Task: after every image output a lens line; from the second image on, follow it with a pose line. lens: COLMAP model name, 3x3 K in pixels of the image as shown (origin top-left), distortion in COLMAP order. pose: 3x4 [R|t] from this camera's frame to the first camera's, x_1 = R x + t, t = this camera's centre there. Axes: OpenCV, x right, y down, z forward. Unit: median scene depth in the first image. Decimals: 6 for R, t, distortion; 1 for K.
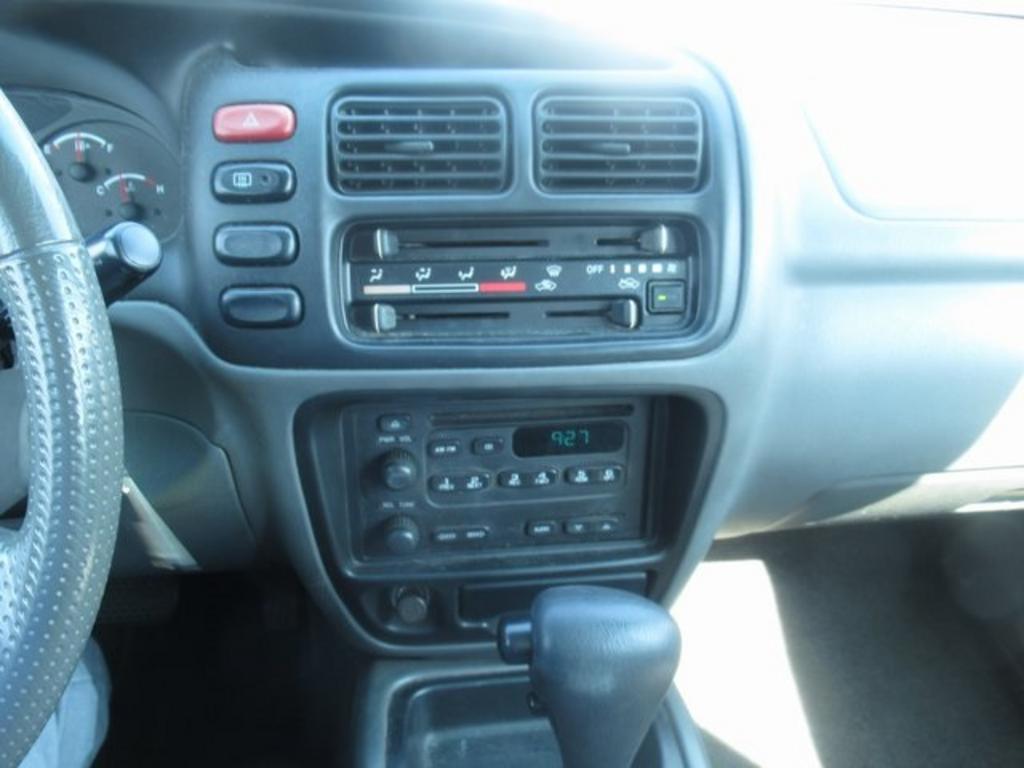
lens RADIAL K [[765.9, 0, 512.7], [0, 765.9, 376.1], [0, 0, 1]] dist [0.001340, 0.009524]
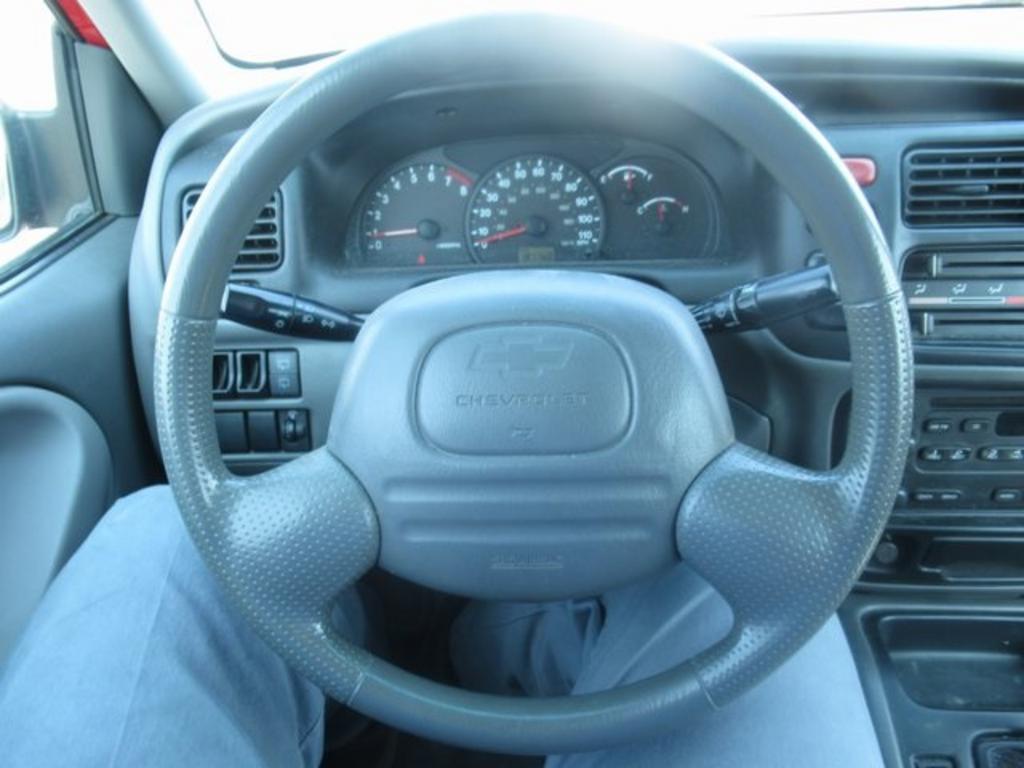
lens RADIAL K [[804.5, 0, 506.9], [0, 804.5, 386.3], [0, 0, 1]] dist [-0.025019, 0.014099]
pose [[0.980426, 0.041145, -0.192539, -0.516942], [-0.029707, 0.997639, 0.061920, -0.028406], [0.194632, -0.054988, 0.979334, -0.390924]]
